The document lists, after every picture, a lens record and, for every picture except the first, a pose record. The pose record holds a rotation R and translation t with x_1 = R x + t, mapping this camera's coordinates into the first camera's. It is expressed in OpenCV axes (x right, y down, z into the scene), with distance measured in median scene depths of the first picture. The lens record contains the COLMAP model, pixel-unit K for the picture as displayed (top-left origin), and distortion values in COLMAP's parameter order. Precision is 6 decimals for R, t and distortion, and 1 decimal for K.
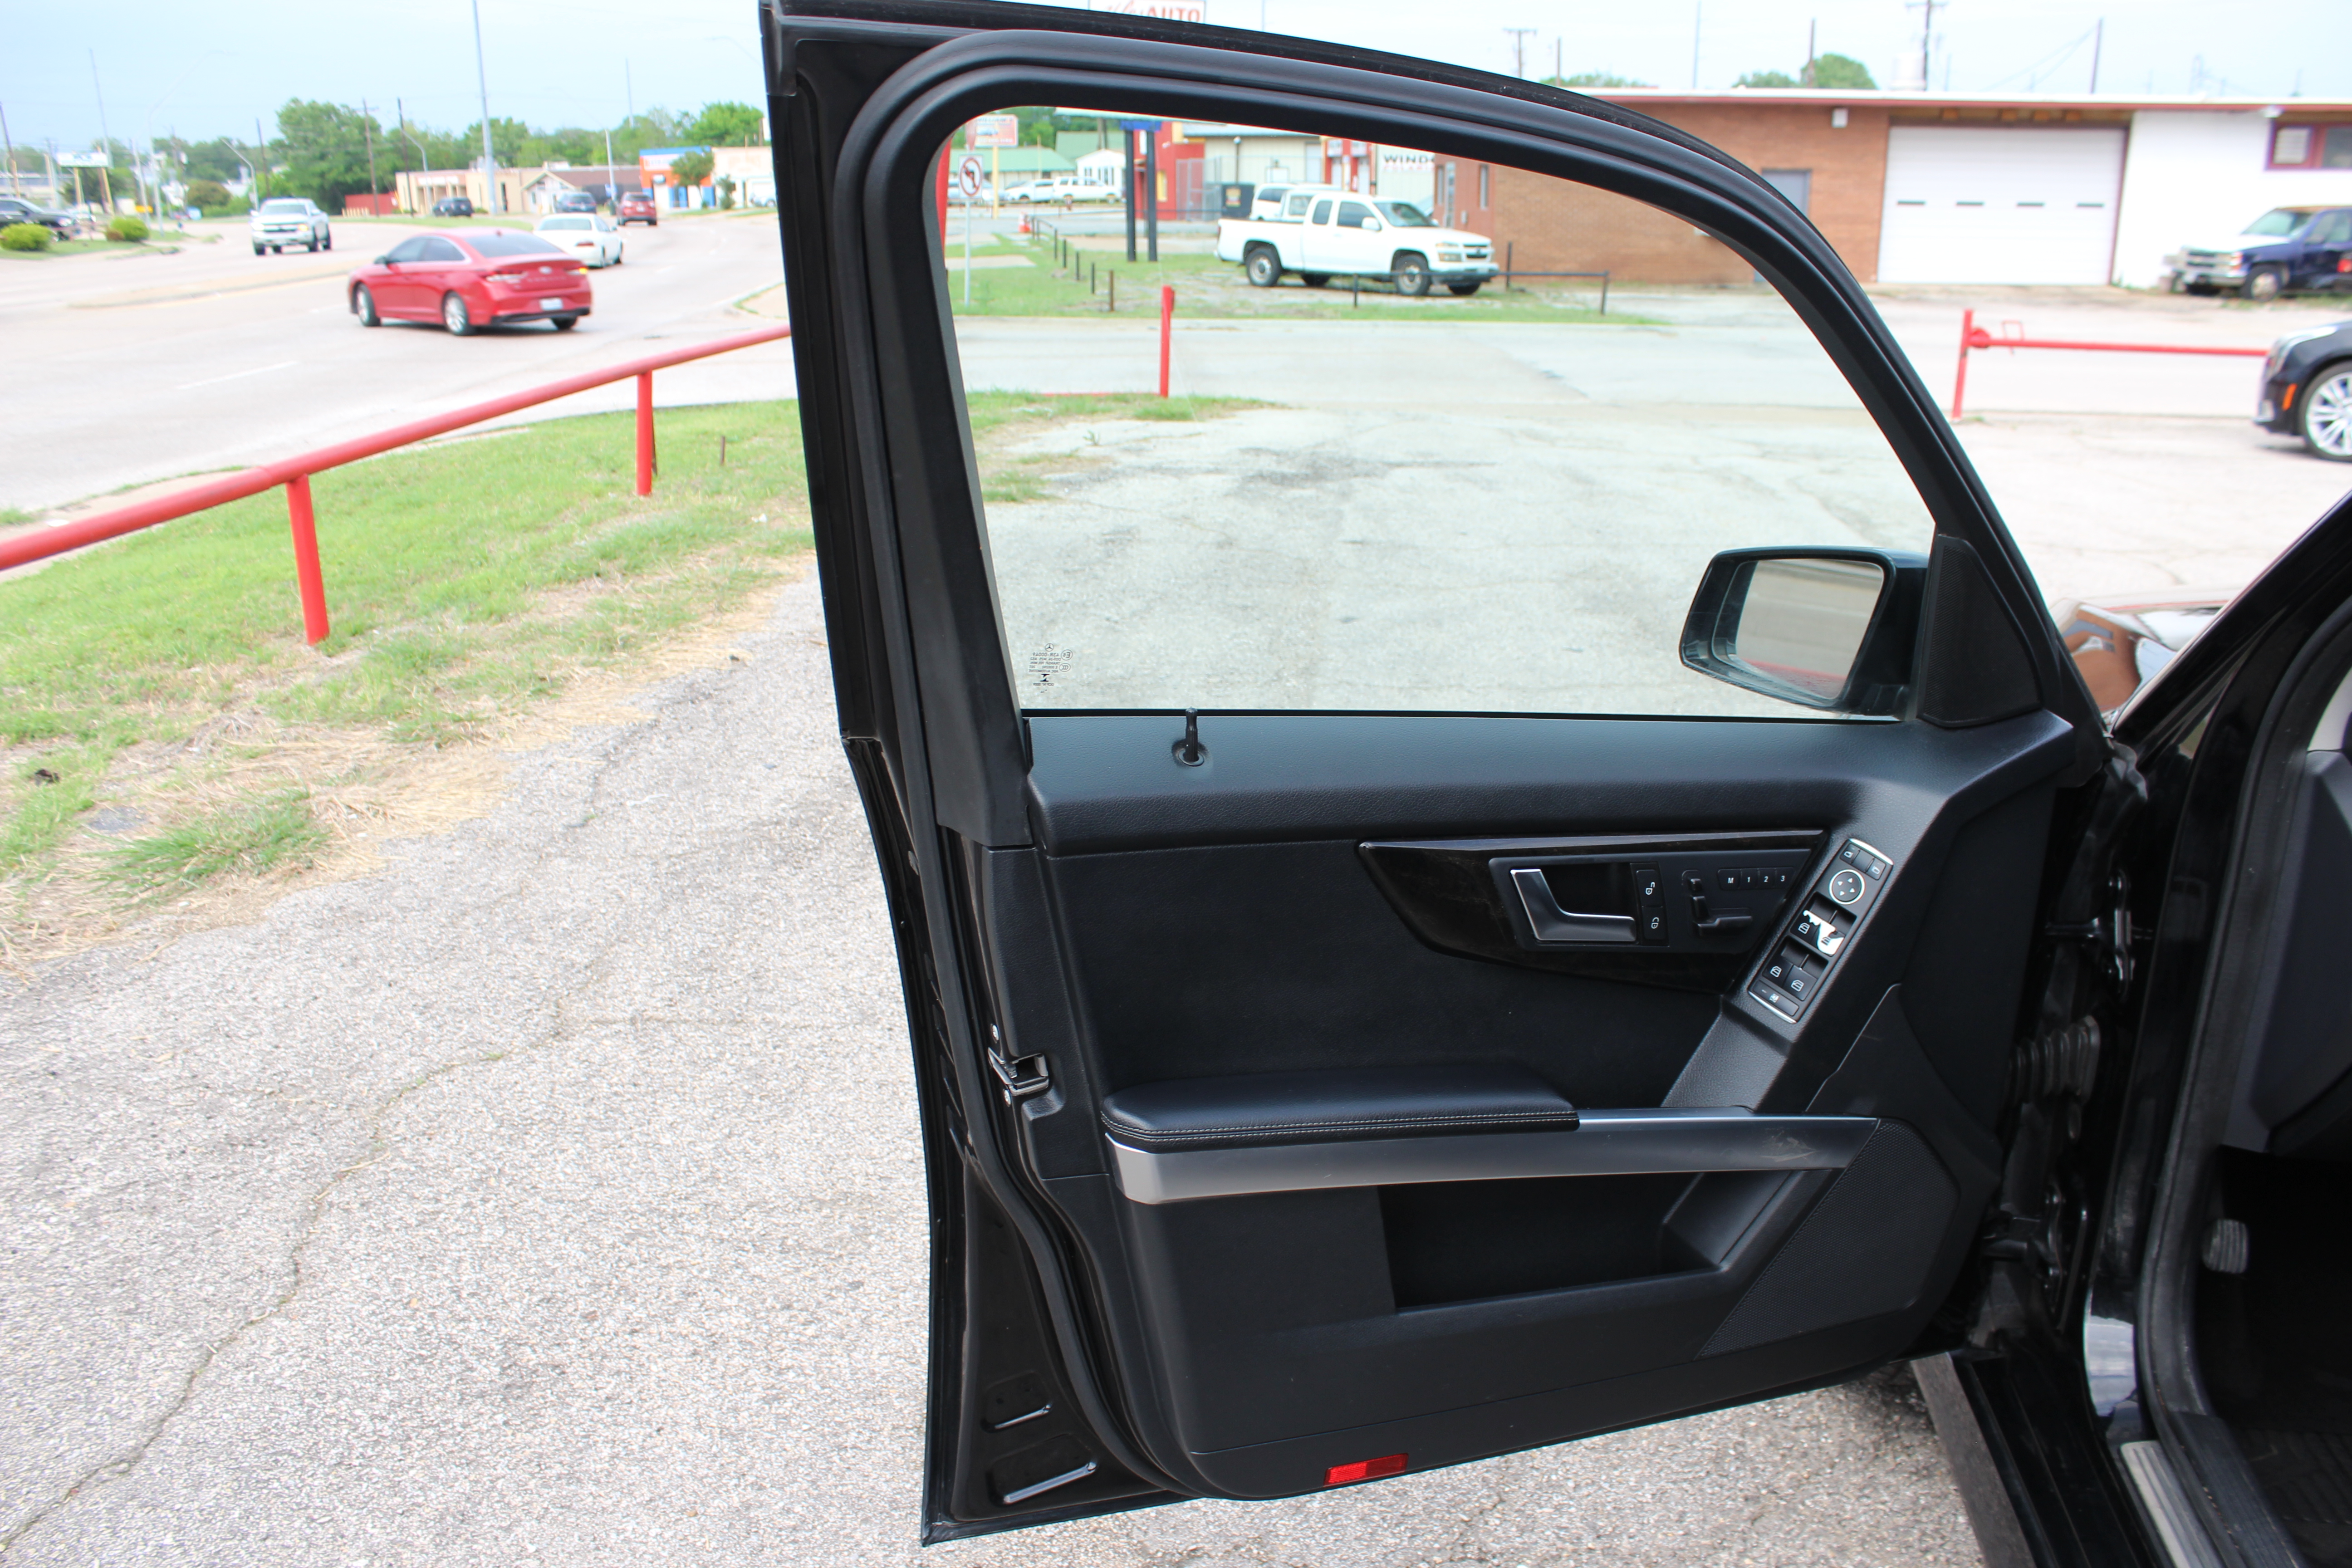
lens RADIAL K [[1950.5, 0, 1177.2], [0, 1950.5, 830.6], [0, 0, 1]] dist [-0.163697, 0.156323]
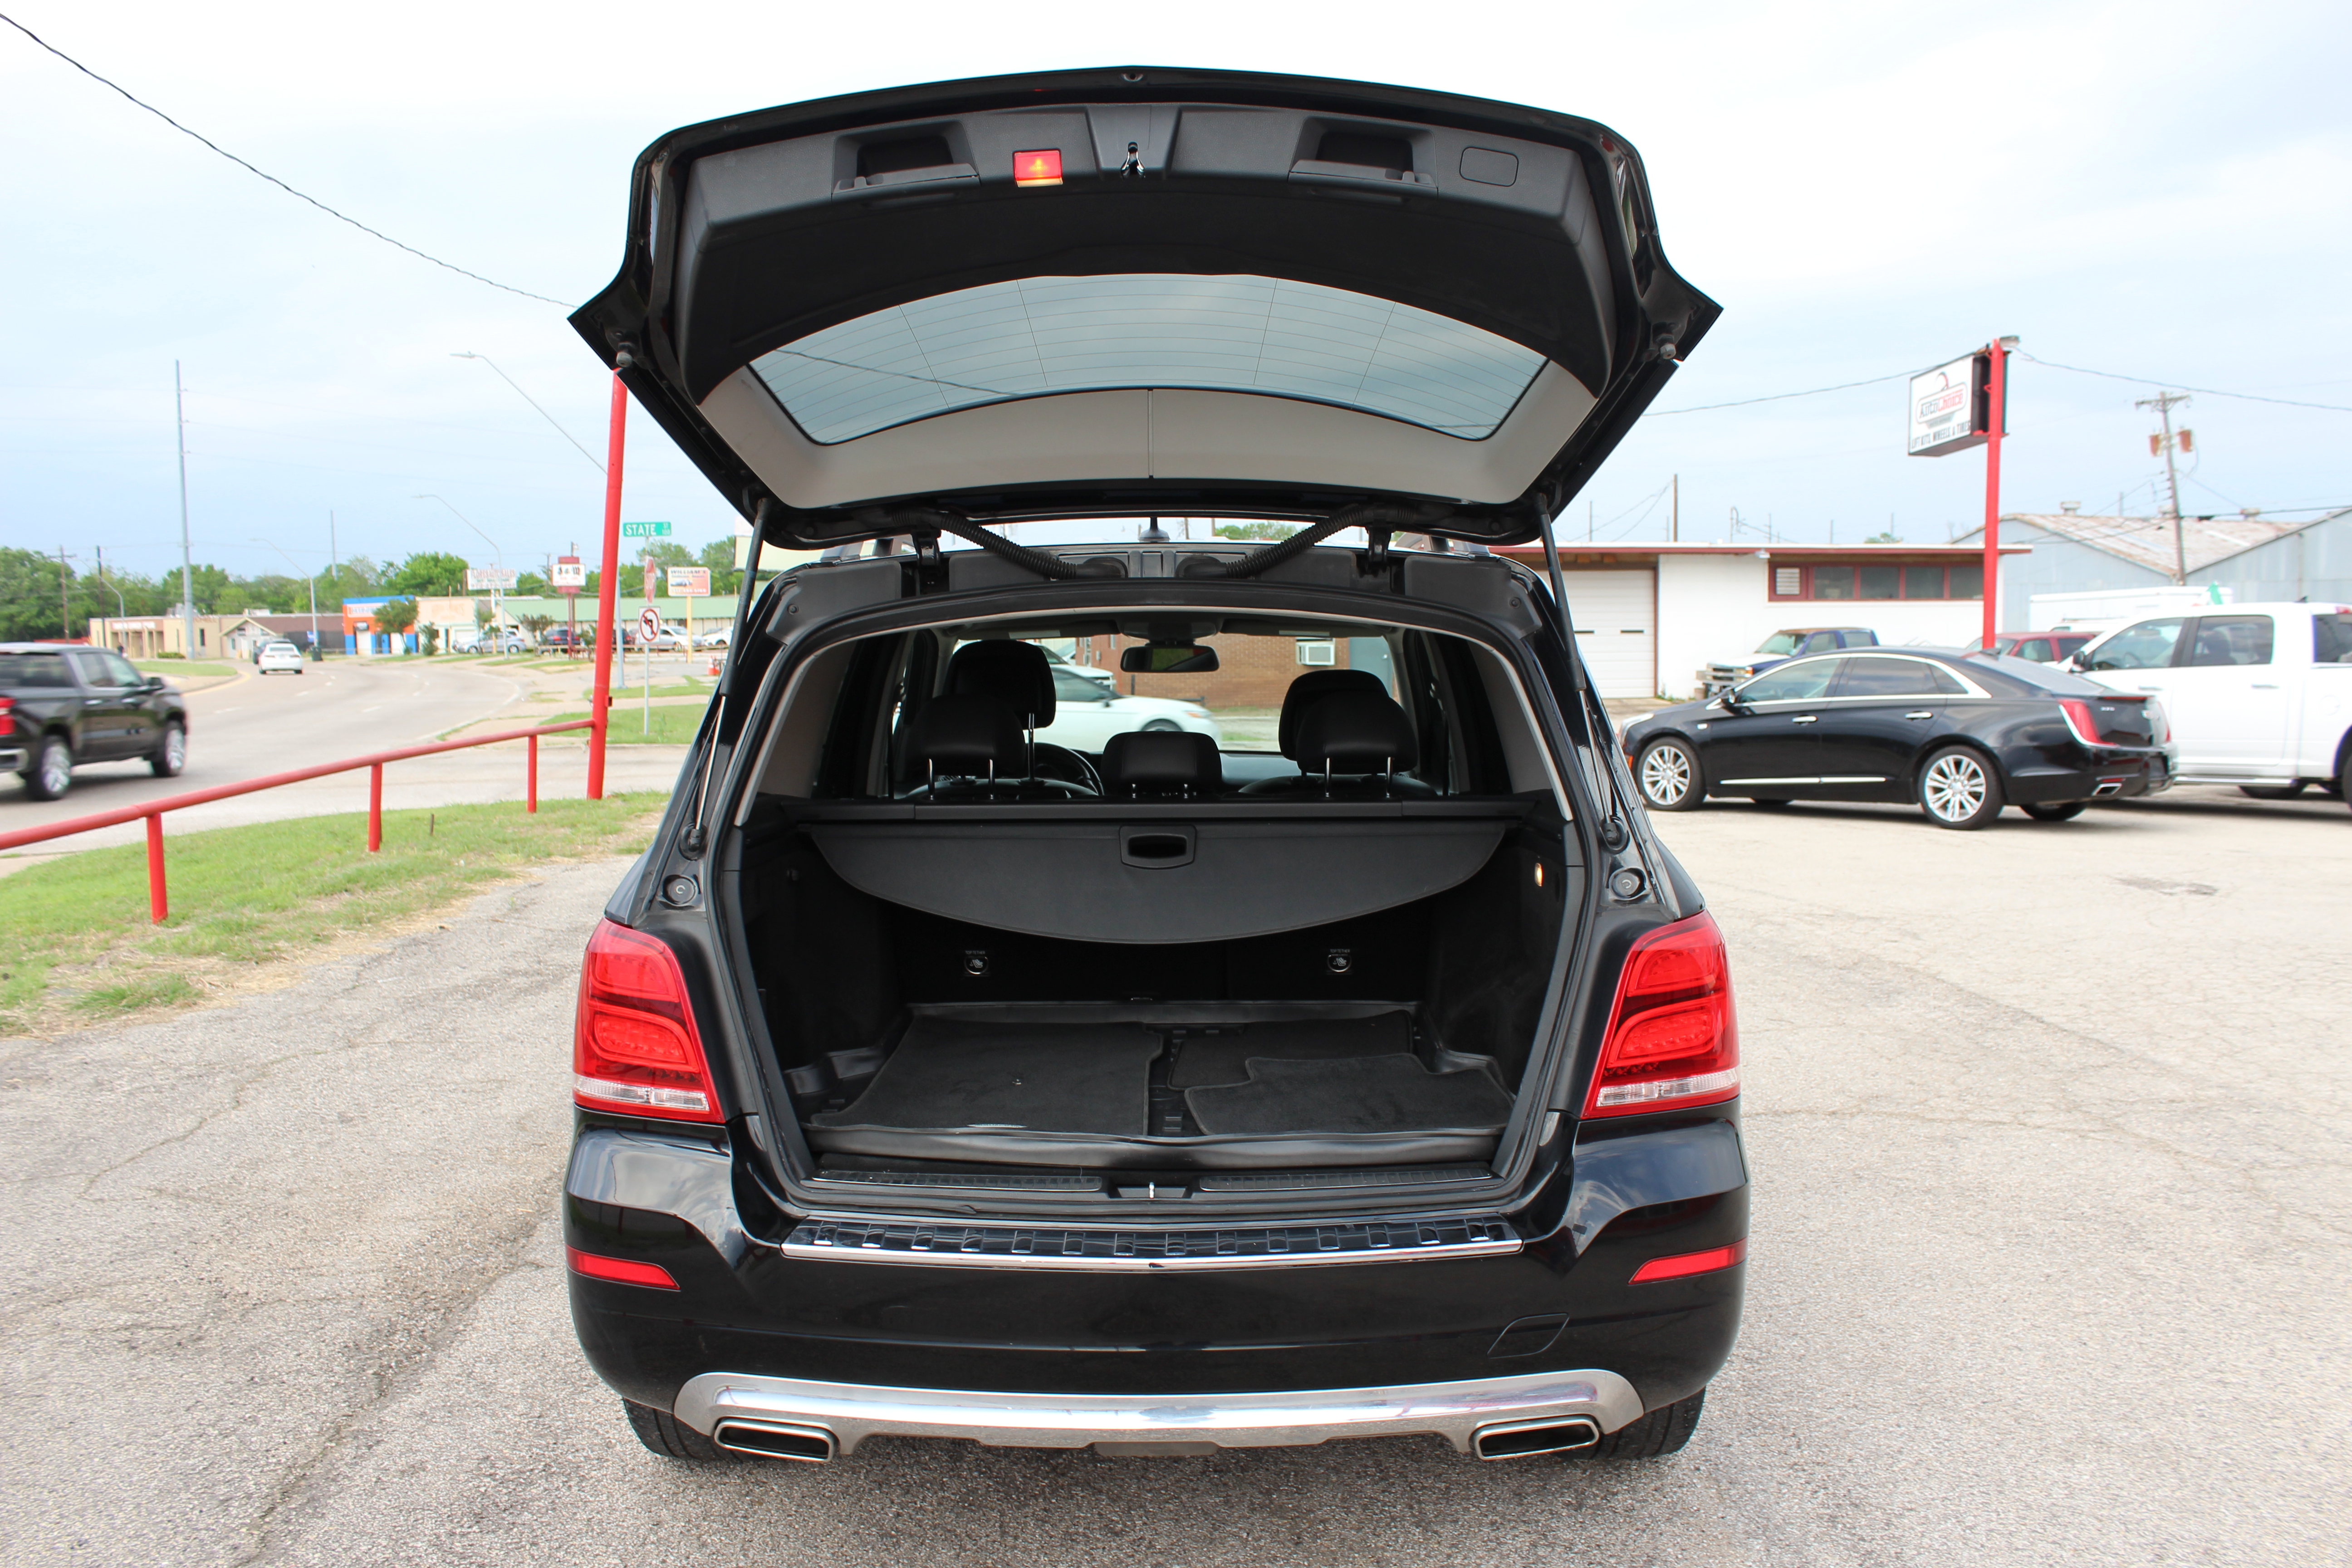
lens RADIAL K [[1975.0, 0, 1173.2], [0, 1975.0, 778.1], [0, 0, 1]] dist [-0.173190, 0.167915]
pose [[0.989191, -0.017603, 0.145571, 0.074024], [0.052954, 0.968655, -0.242700, 0.115432], [-0.136736, 0.247785, 0.959117, -0.343949]]
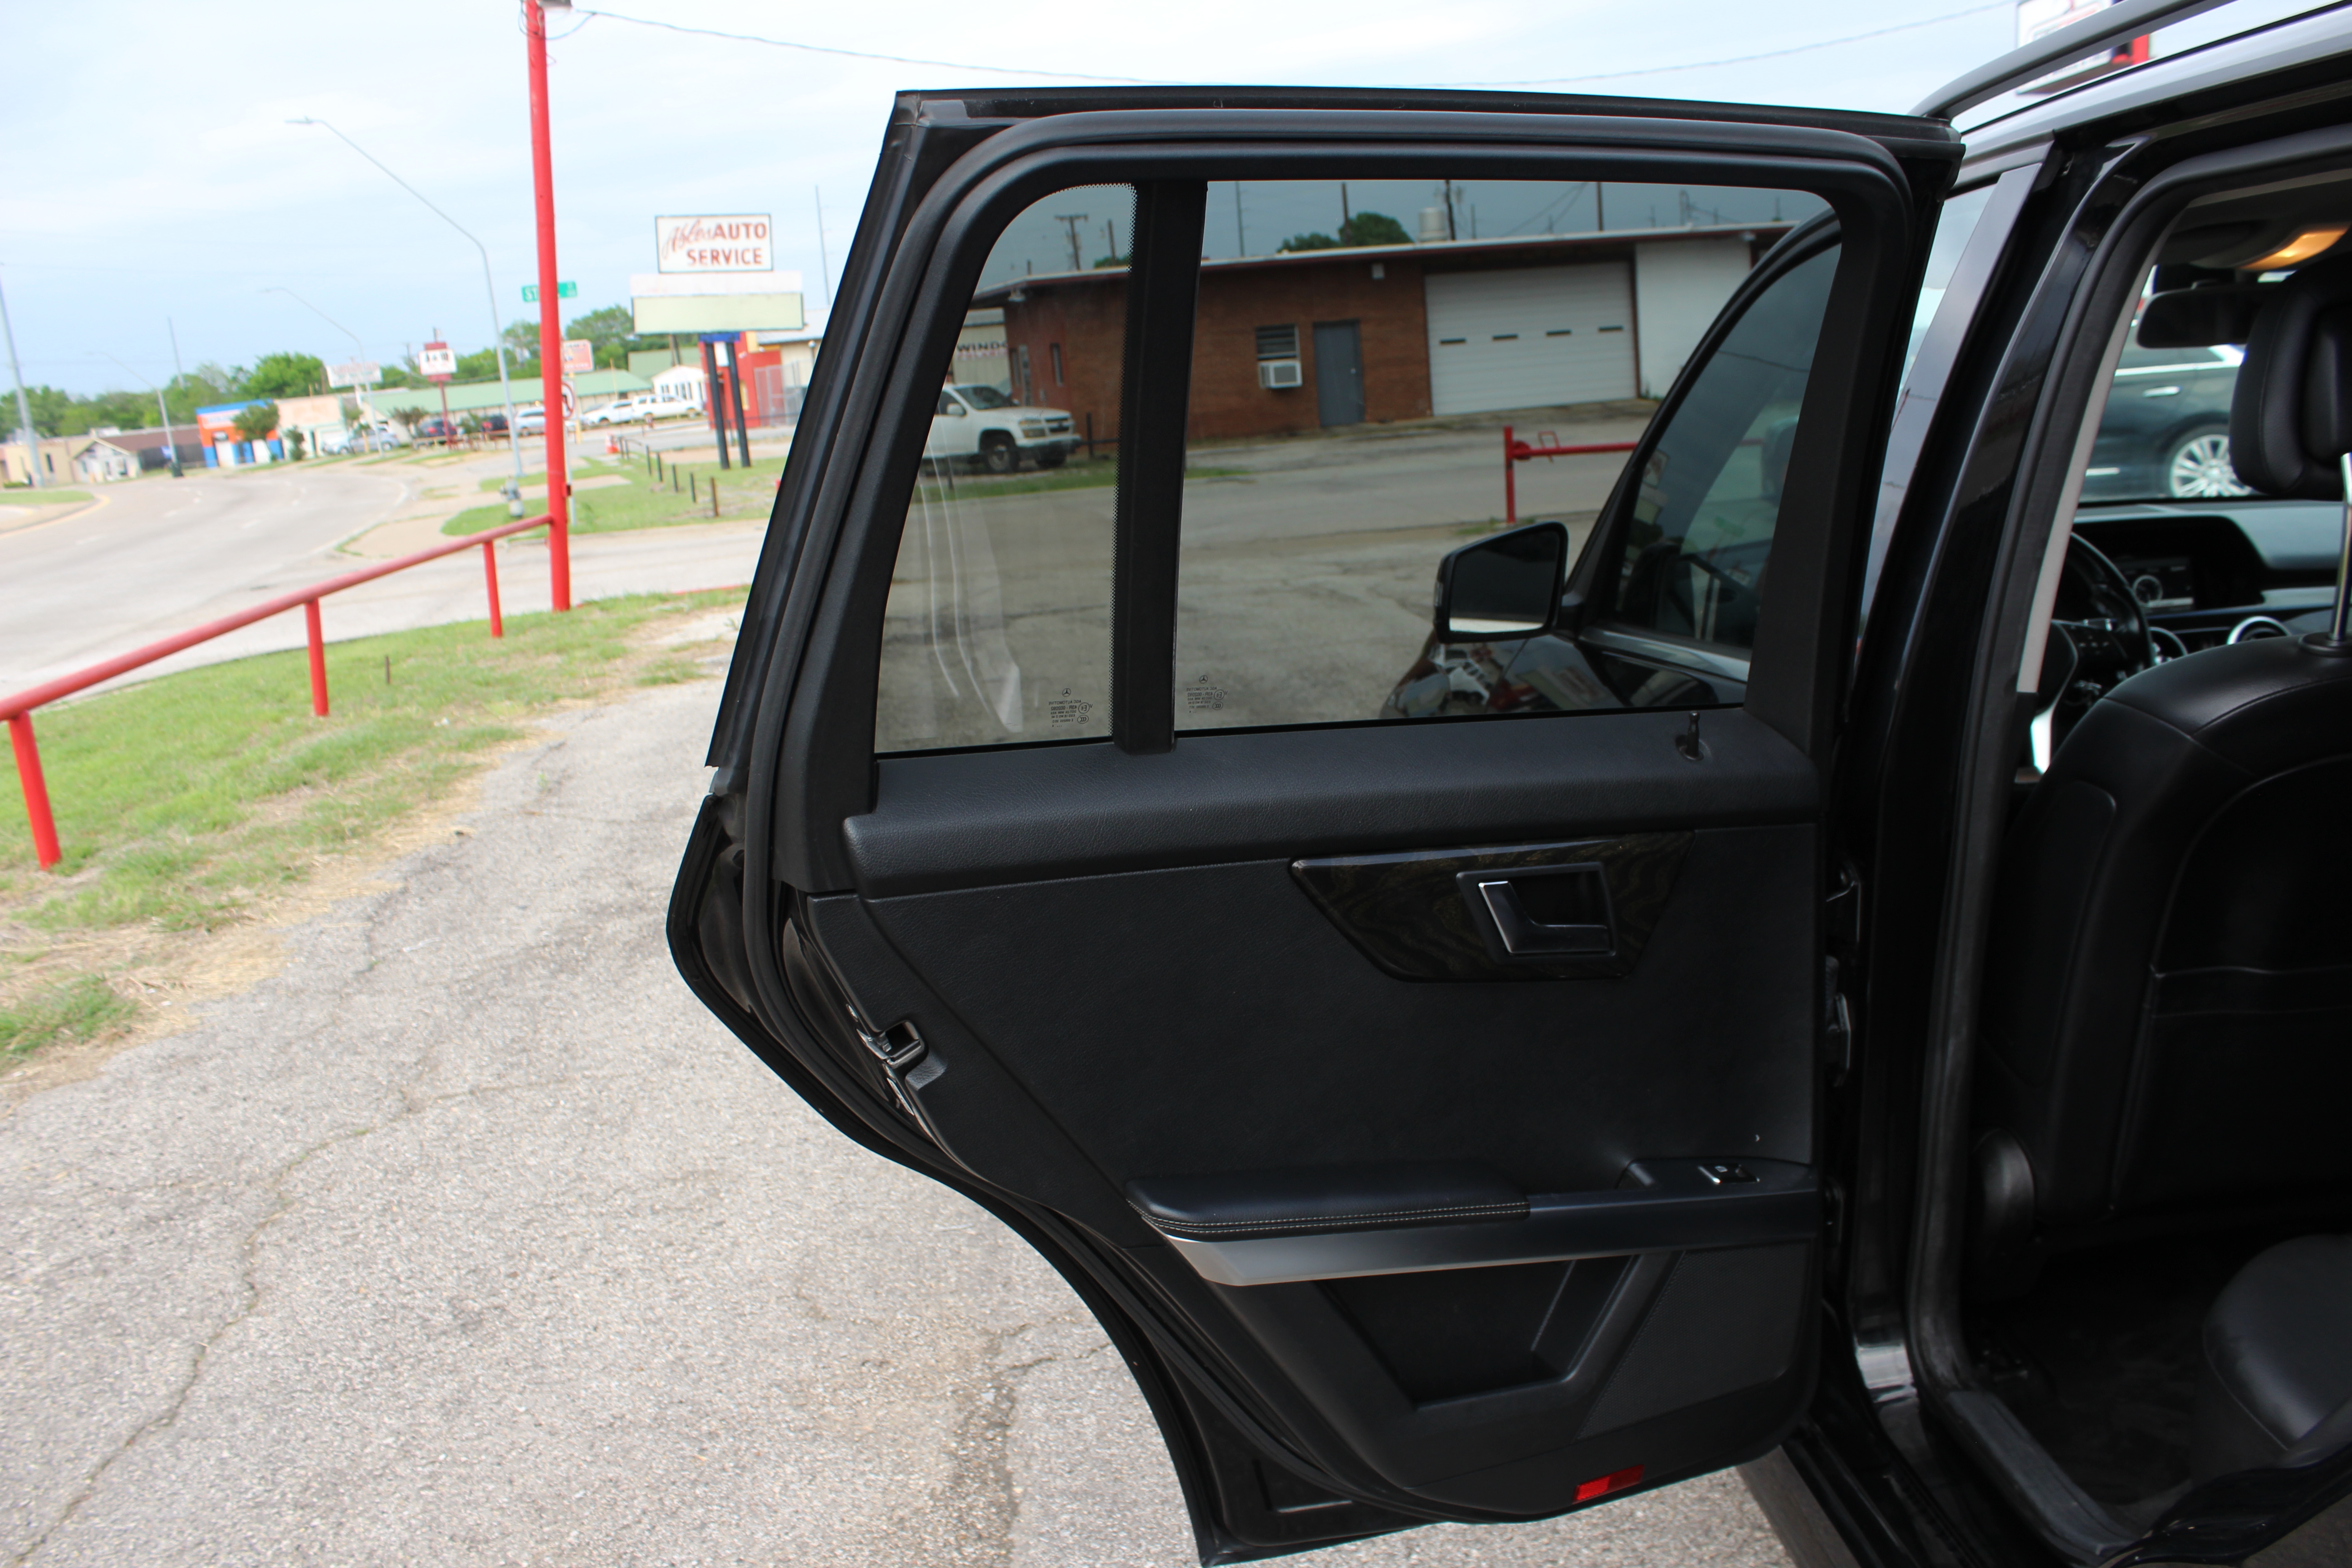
lens RADIAL K [[1962.6, 0, 1175.3], [0, 1962.6, 800.6], [0, 0, 1]] dist [-0.171485, 0.162717]
pose [[0.974454, -0.123630, 0.187496, -0.019433], [0.143317, 0.985076, -0.095313, 0.031229], [-0.172915, 0.119750, 0.977630, -0.080975]]
